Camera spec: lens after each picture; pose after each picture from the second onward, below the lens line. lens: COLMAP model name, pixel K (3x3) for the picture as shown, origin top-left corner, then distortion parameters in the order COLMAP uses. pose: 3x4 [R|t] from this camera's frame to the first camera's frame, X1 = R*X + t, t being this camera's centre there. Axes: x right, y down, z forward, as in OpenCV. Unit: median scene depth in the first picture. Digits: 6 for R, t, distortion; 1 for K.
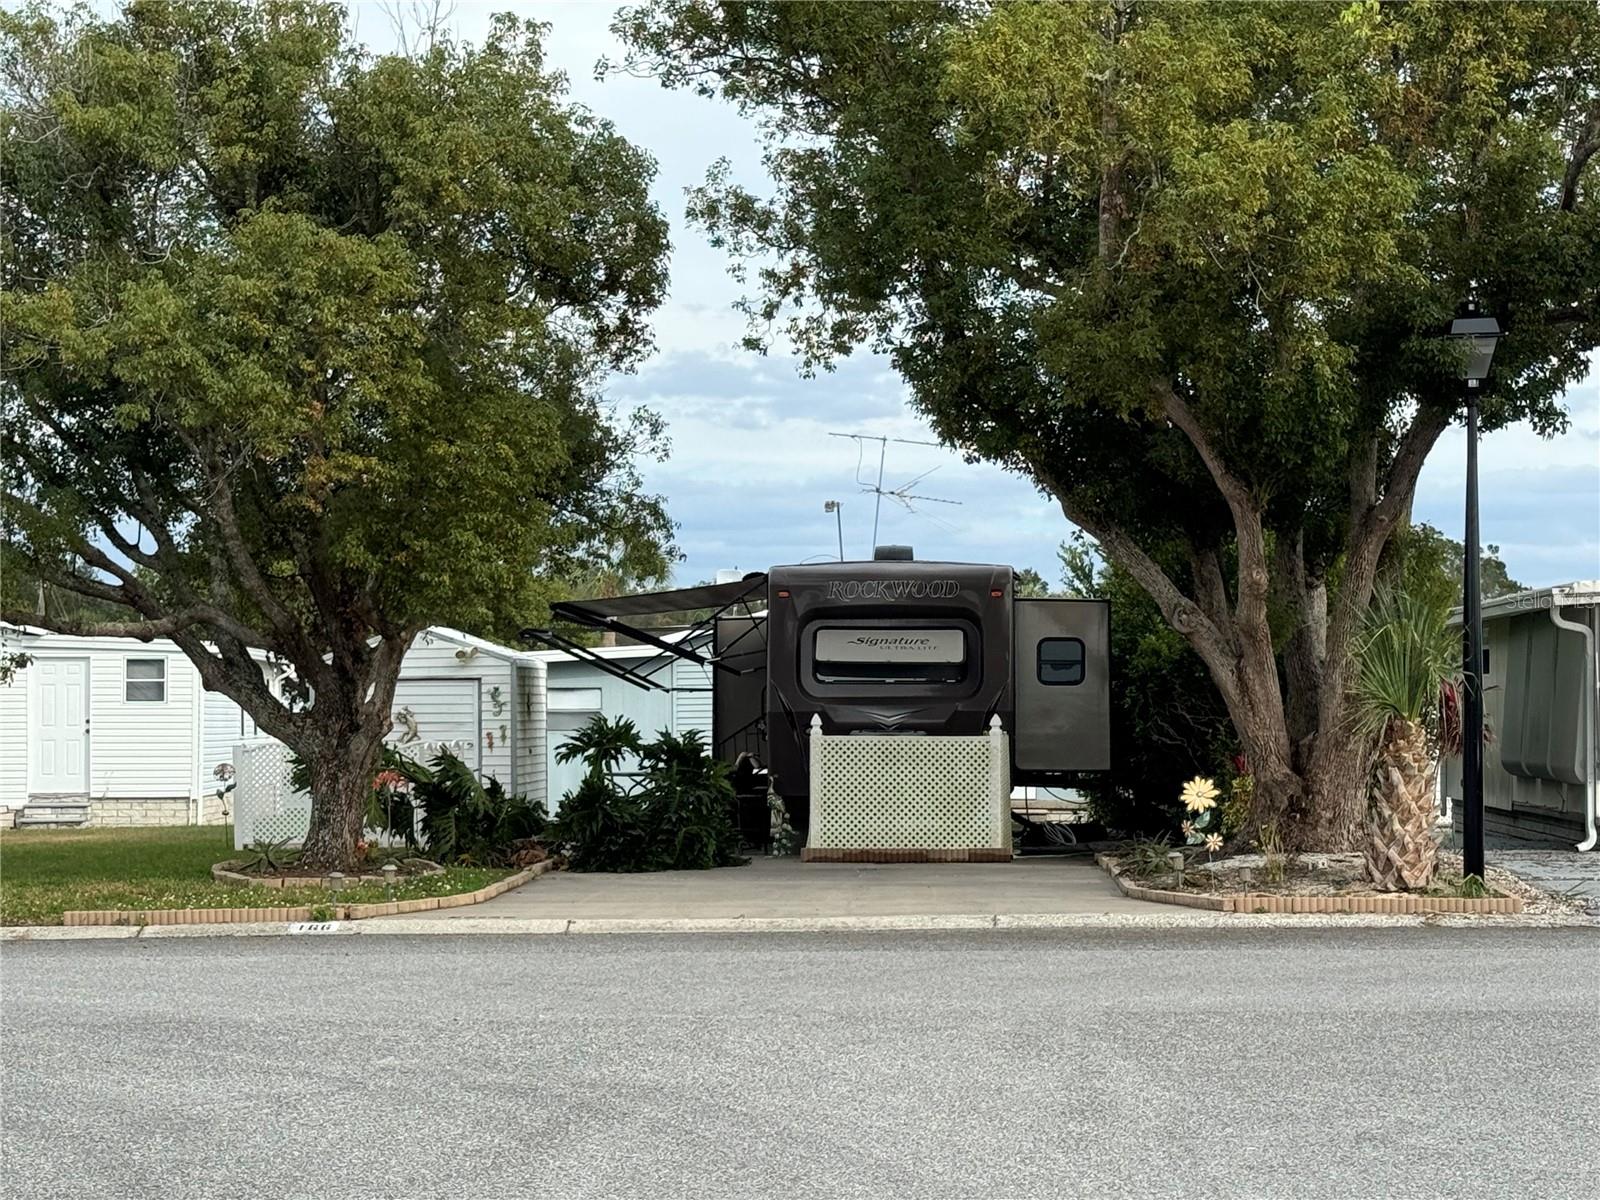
lens RADIAL K [[3419.7, 0, 800.0], [0, 3419.7, 600.0], [0, 0, 1]] dist [0.006552, -0.004685]
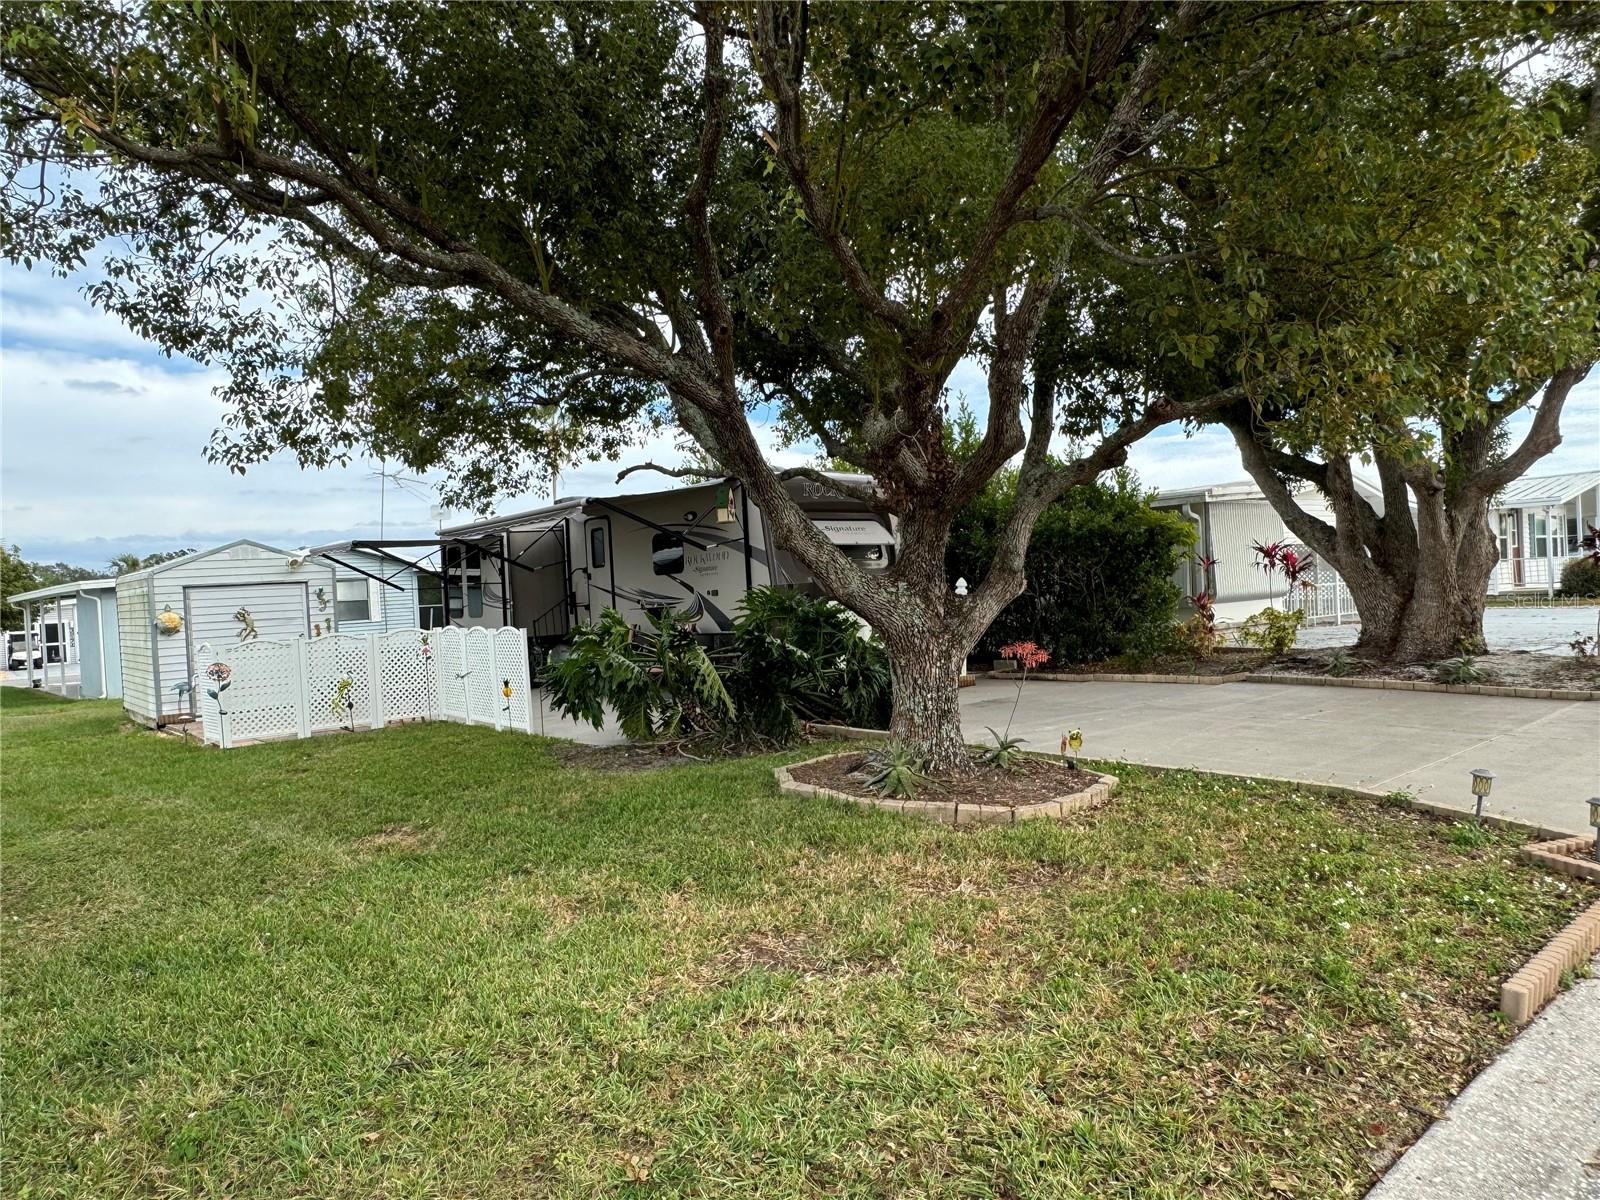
lens RADIAL K [[1065.3, 0, 800.0], [0, 1065.3, 600.0], [0, 0, 1]] dist [-0.049662, 0.040111]
pose [[0.726405, -0.041303, 0.686025, -0.227955], [0.025757, 0.999127, 0.032881, 0.021490], [-0.686784, -0.006215, 0.726835, 0.595468]]
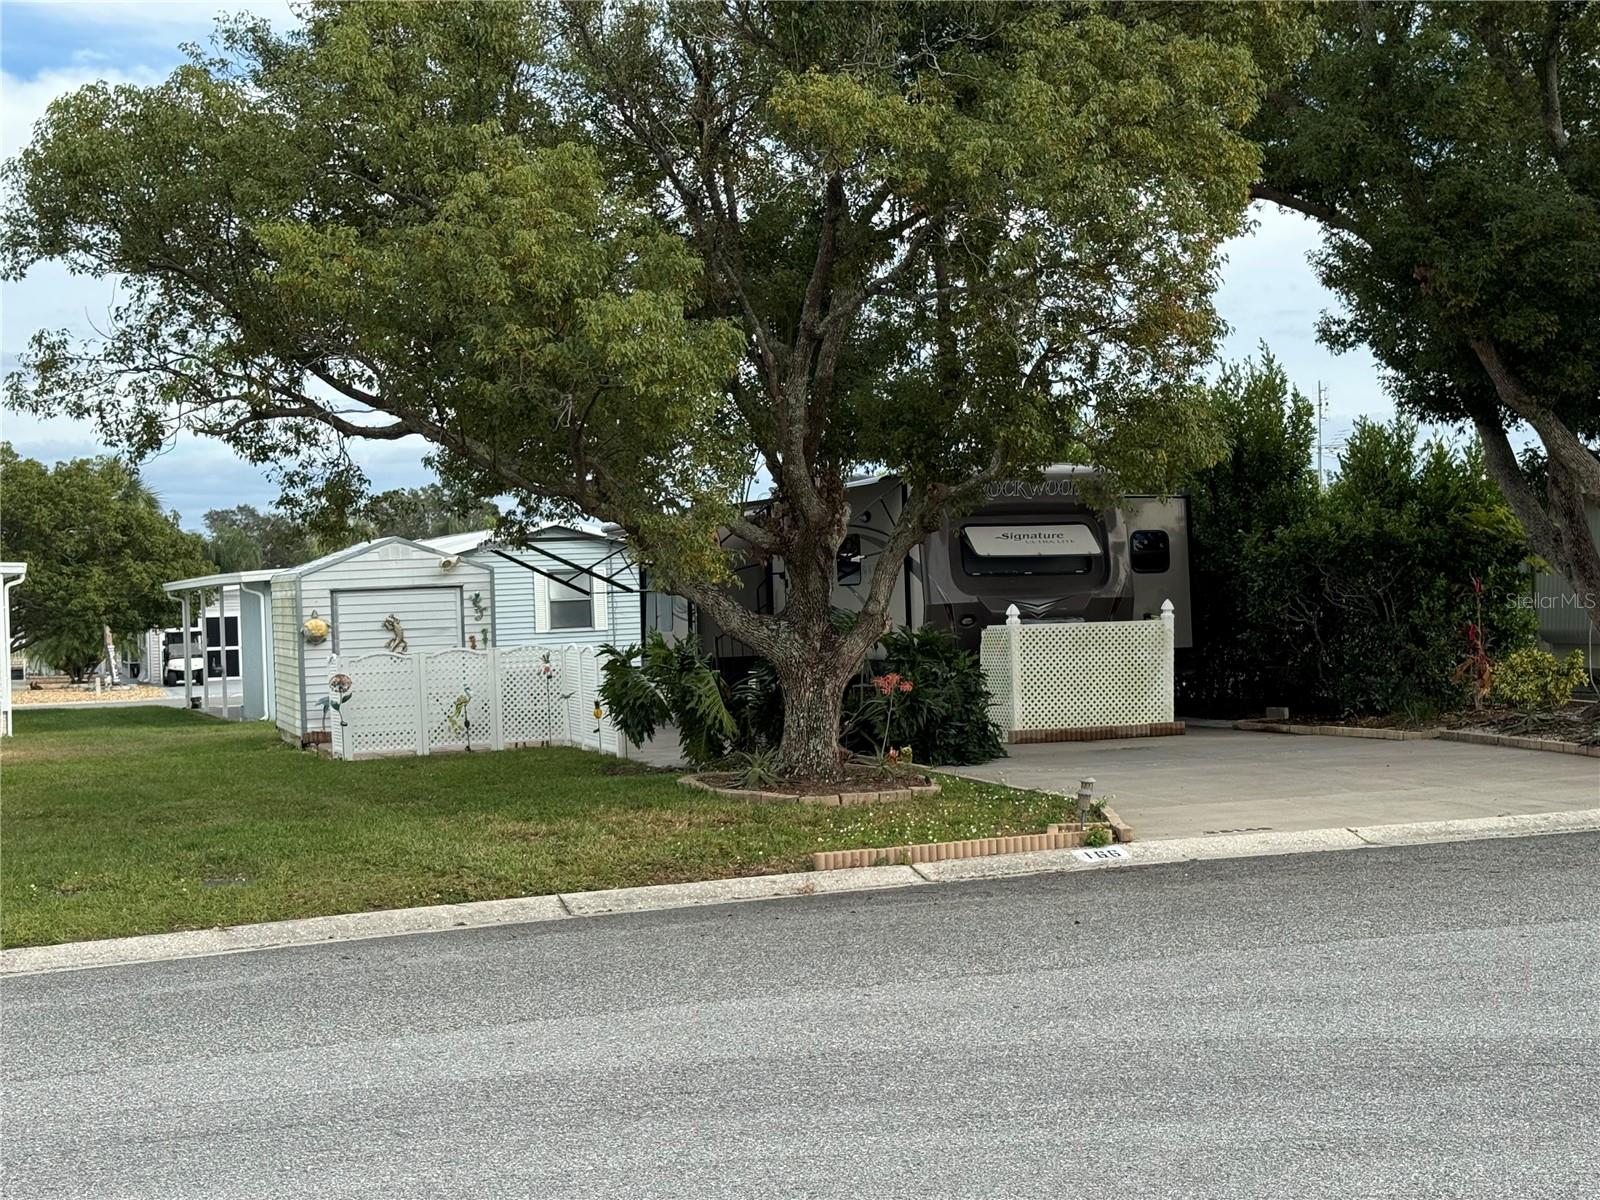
lens RADIAL K [[2276.2, 0, 800.0], [0, 2276.2, 600.0], [0, 0, 1]] dist [0.039660, 0.025722]
pose [[0.927683, -0.029006, 0.372241, -0.260819], [0.018623, 0.999332, 0.031459, 0.006893], [-0.372905, -0.022252, 0.927603, 0.300029]]
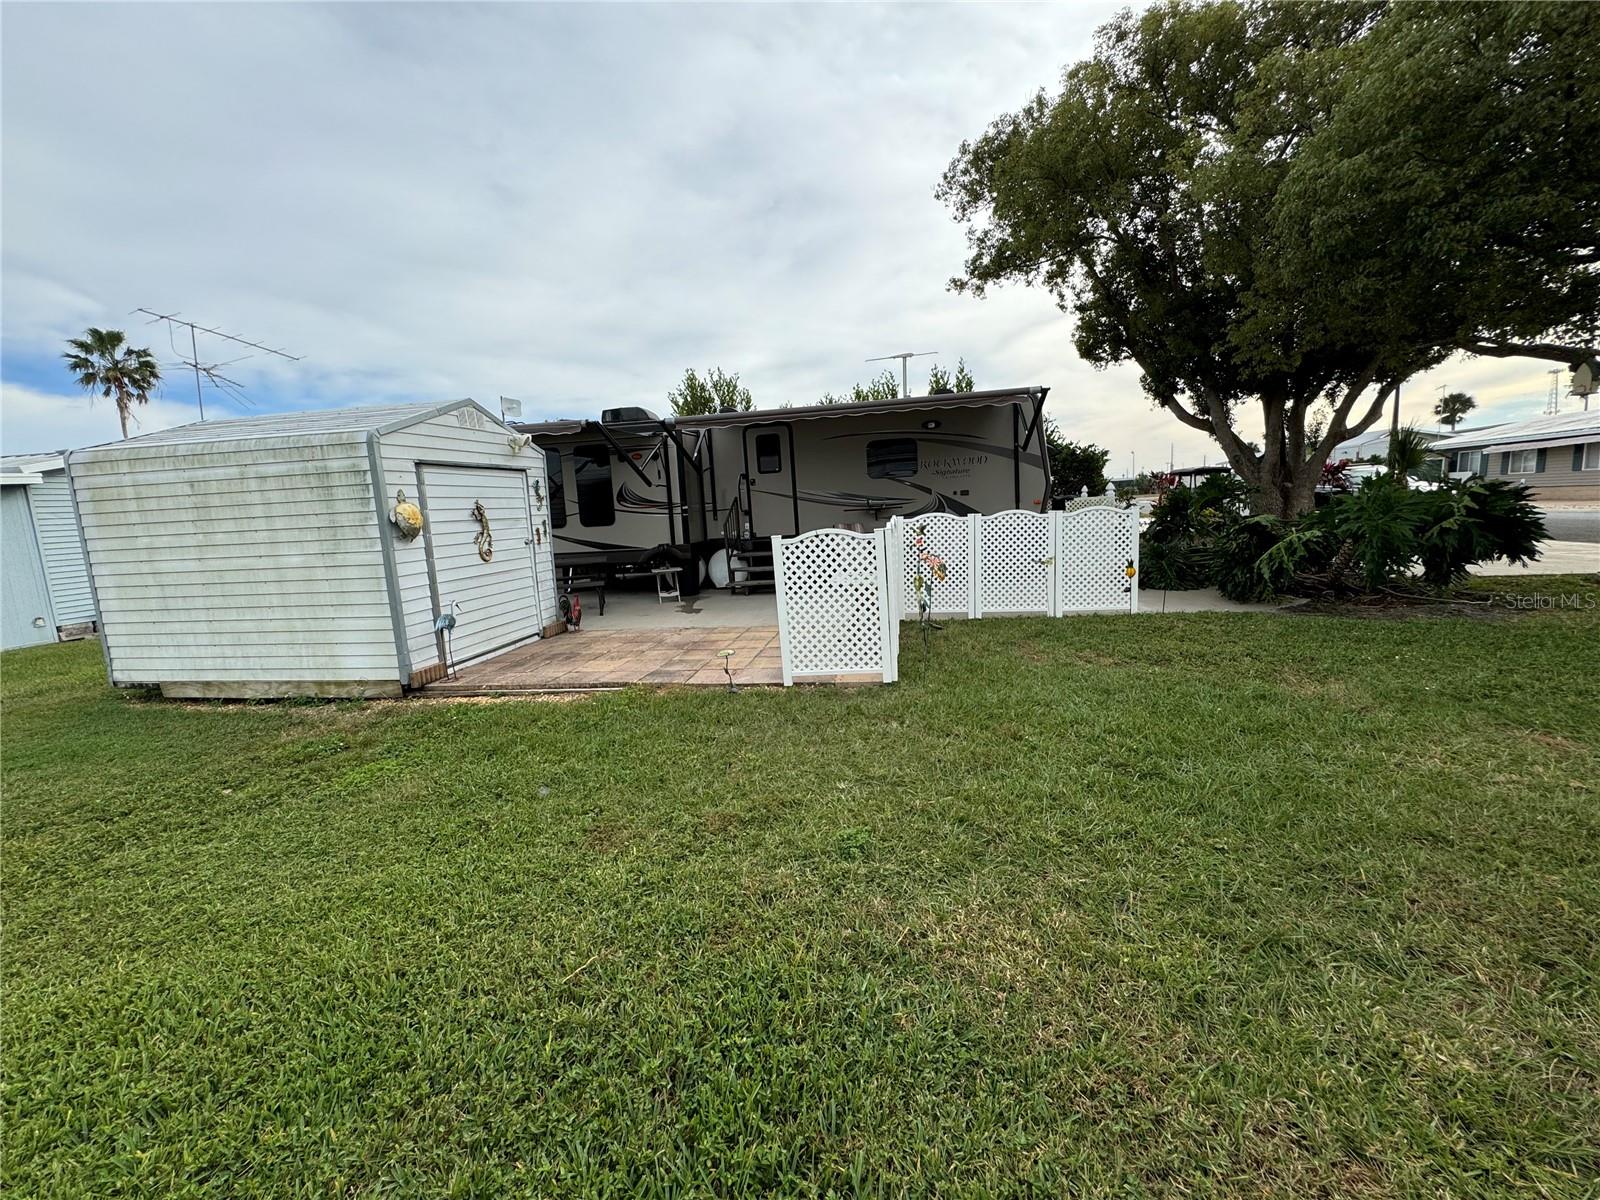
lens RADIAL K [[648.8, 0, 800.0], [0, 648.8, 600.0], [0, 0, 1]] dist [-0.000018, -0.000027]
pose [[0.094489, -0.142375, 0.985292, -0.265224], [0.019510, 0.989795, 0.141155, 0.034408], [-0.995335, 0.005886, 0.096302, 0.909737]]
